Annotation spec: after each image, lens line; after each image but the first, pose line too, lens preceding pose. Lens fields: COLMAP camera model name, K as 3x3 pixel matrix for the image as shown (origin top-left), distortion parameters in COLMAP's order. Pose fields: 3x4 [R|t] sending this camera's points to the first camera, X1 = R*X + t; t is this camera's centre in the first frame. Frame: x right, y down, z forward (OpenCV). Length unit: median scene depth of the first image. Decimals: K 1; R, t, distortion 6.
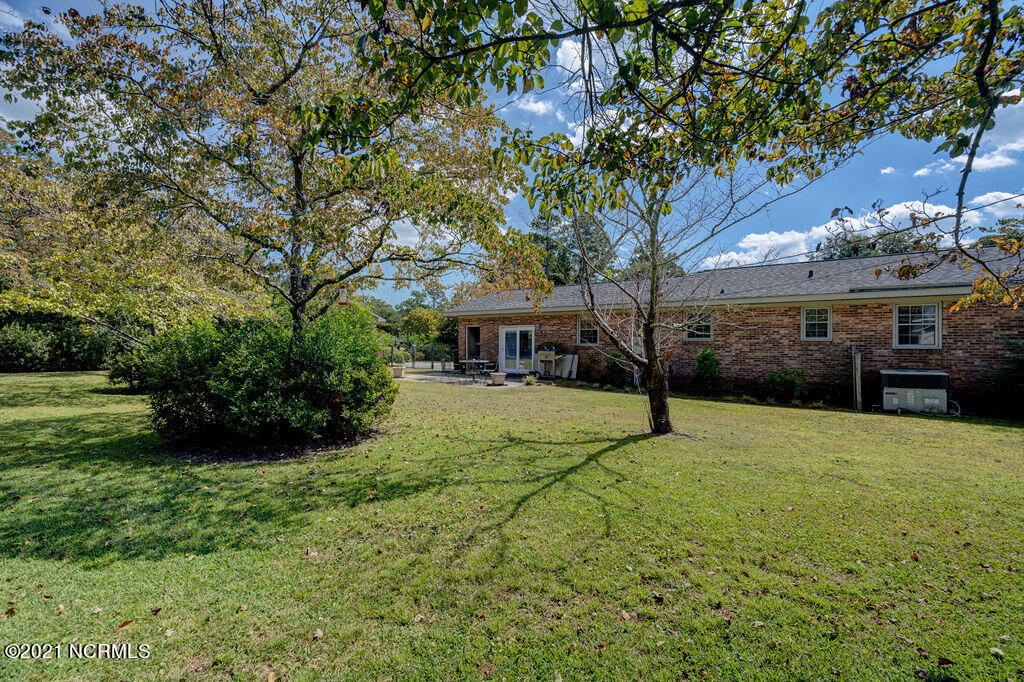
lens RADIAL K [[469.0, 0, 512.0], [0, 469.0, 341.0], [0, 0, 1]] dist [-0.006064, 0.000410]
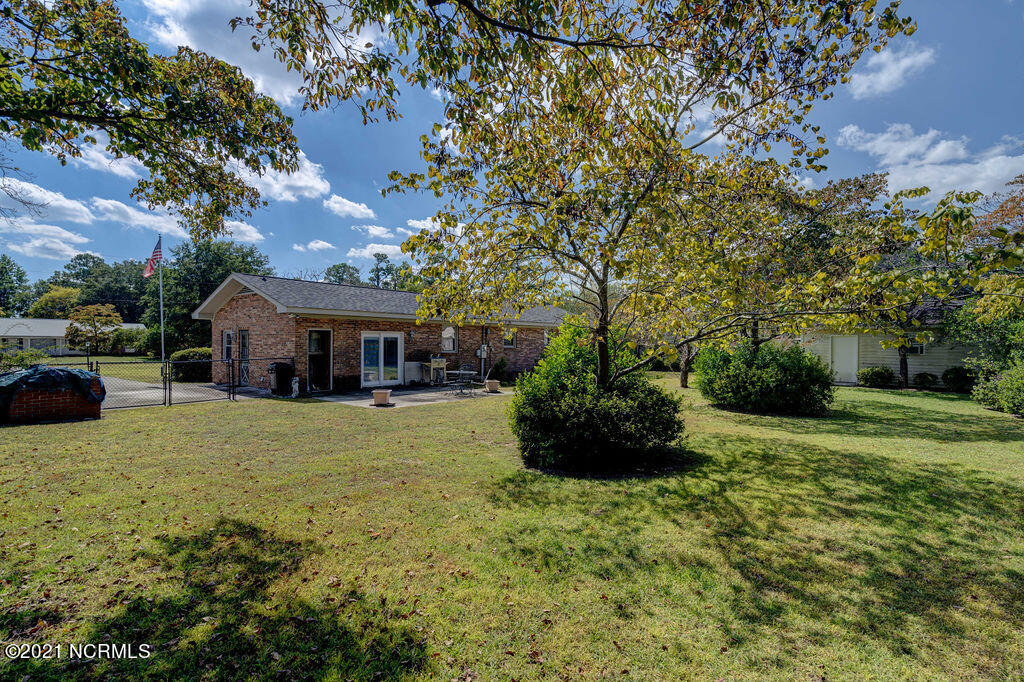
lens RADIAL K [[469.0, 0, 512.0], [0, 469.0, 341.0], [0, 0, 1]] dist [-0.006064, 0.000410]
pose [[0.018297, 0.002233, 0.999830, -0.870795], [-0.004577, 0.999987, -0.002150, -0.014168], [-0.999822, -0.004537, 0.018307, 0.755278]]
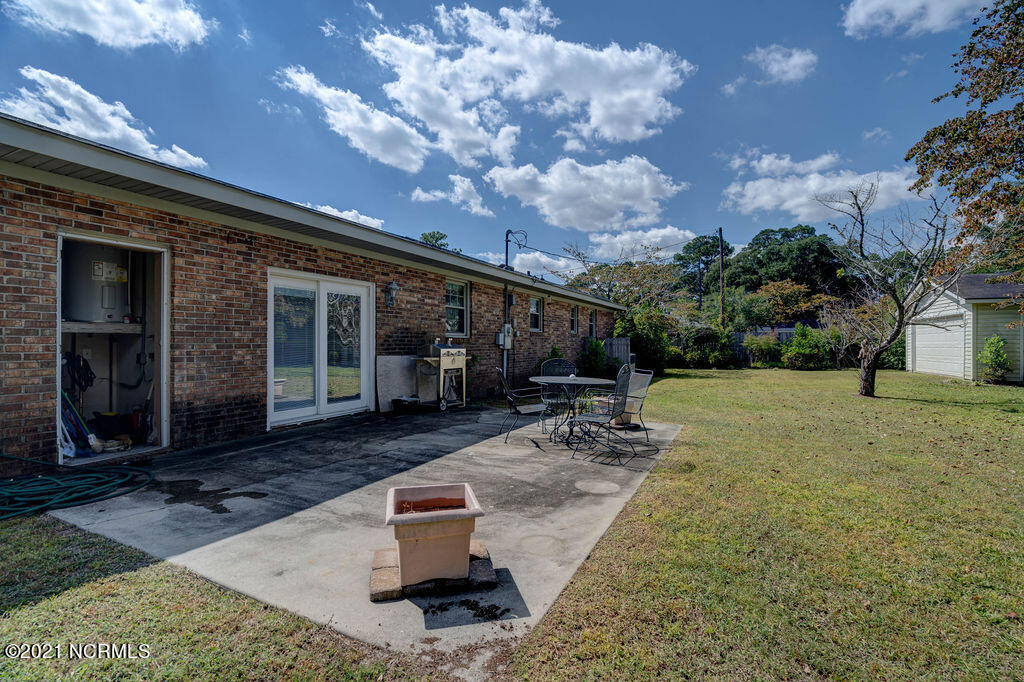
lens RADIAL K [[469.0, 0, 512.0], [0, 469.0, 341.0], [0, 0, 1]] dist [-0.006064, 0.000410]
pose [[-0.179685, -0.002935, 0.983720, -0.351845], [-0.003180, 0.999992, 0.002403, 0.012586], [-0.983719, -0.002696, -0.179693, 0.942916]]
